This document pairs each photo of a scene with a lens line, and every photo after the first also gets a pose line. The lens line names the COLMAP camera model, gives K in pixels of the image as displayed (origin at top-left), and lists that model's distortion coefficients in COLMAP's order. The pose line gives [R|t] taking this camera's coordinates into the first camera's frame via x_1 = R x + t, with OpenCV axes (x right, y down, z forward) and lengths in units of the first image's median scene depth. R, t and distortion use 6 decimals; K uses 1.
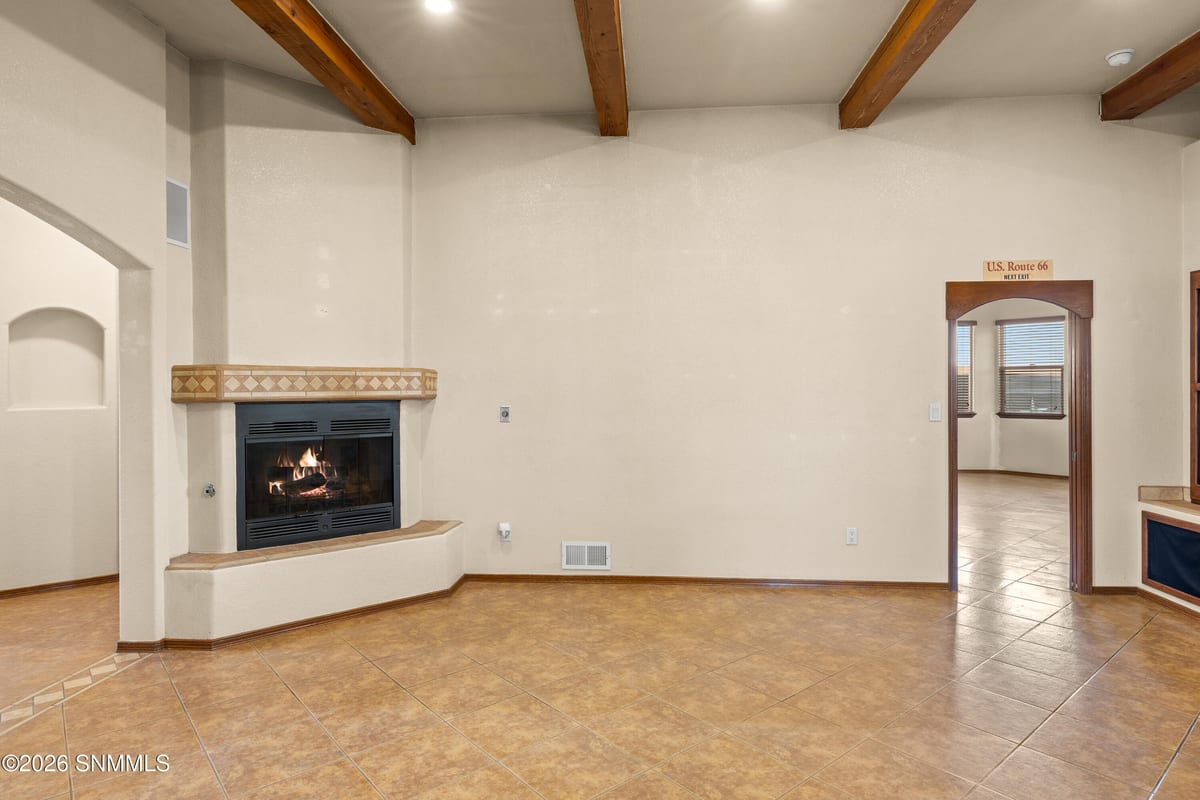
lens RADIAL K [[674.5, 0, 596.0], [0, 674.5, 393.4], [0, 0, 1]] dist [0.004216, 0.000254]
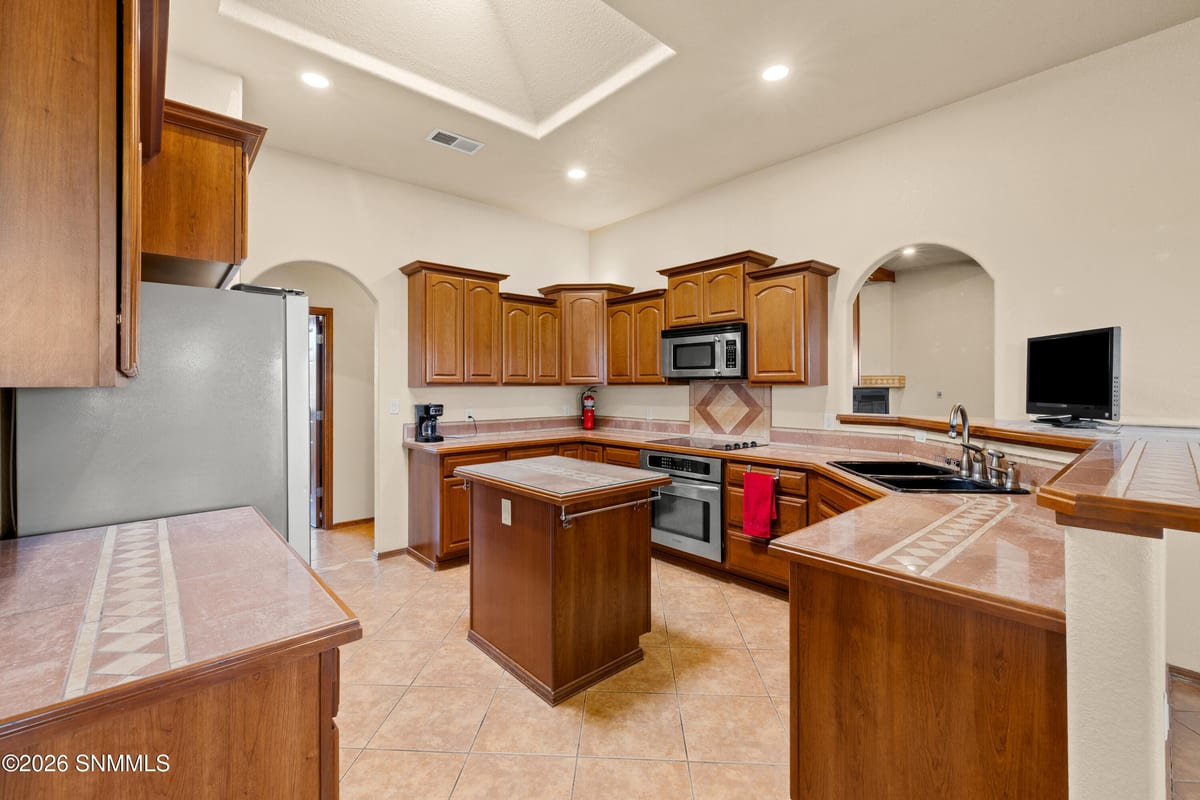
lens RADIAL K [[509.0, 0, 599.9], [0, 509.0, 383.7], [0, 0, 1]] dist [-0.002008, -0.000030]
pose [[0.735110, -0.000202, -0.677948, 0.210035], [-0.004894, 0.999972, -0.005604, 0.009859], [0.677931, 0.007438, 0.735088, -1.172619]]
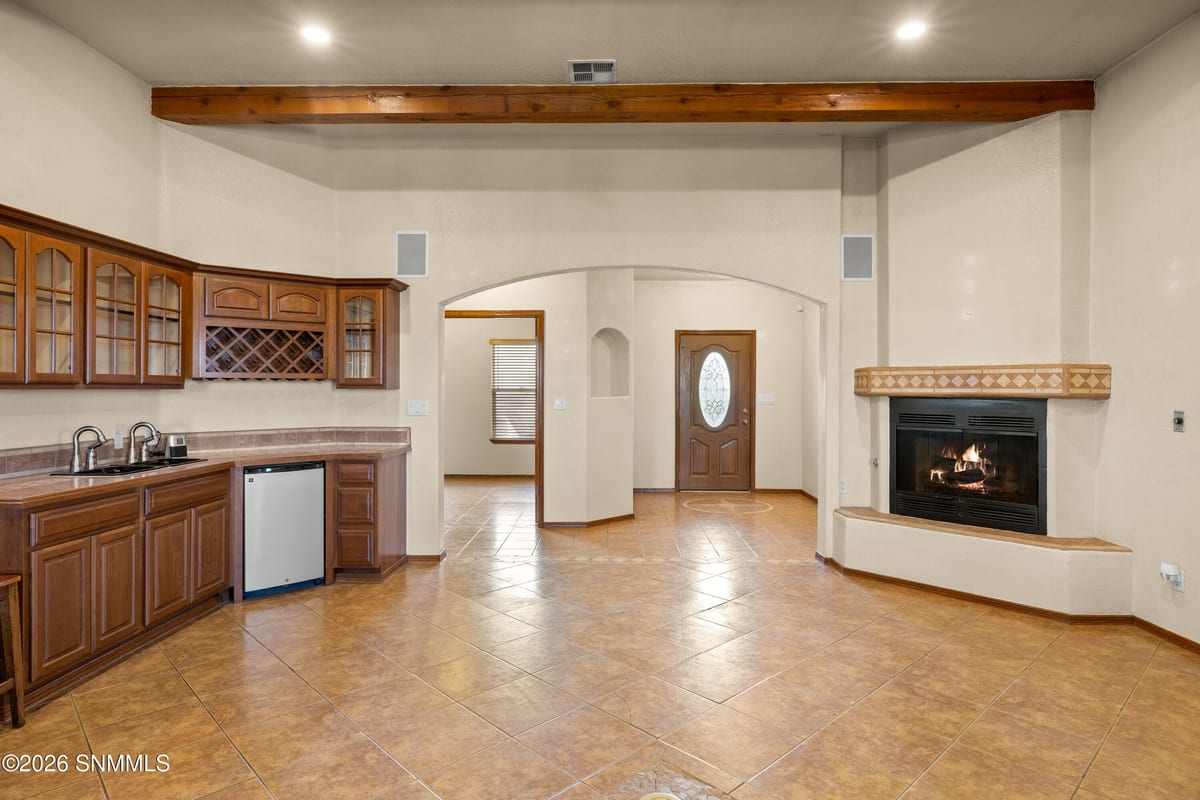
lens RADIAL K [[674.5, 0, 596.0], [0, 674.5, 391.9], [0, 0, 1]] dist [0.004216, 0.000254]
pose [[0.063508, 0.015189, -0.997866, 0.638312], [-0.010562, 0.999838, 0.014547, -0.006959], [0.997925, 0.009615, 0.063658, 0.335456]]
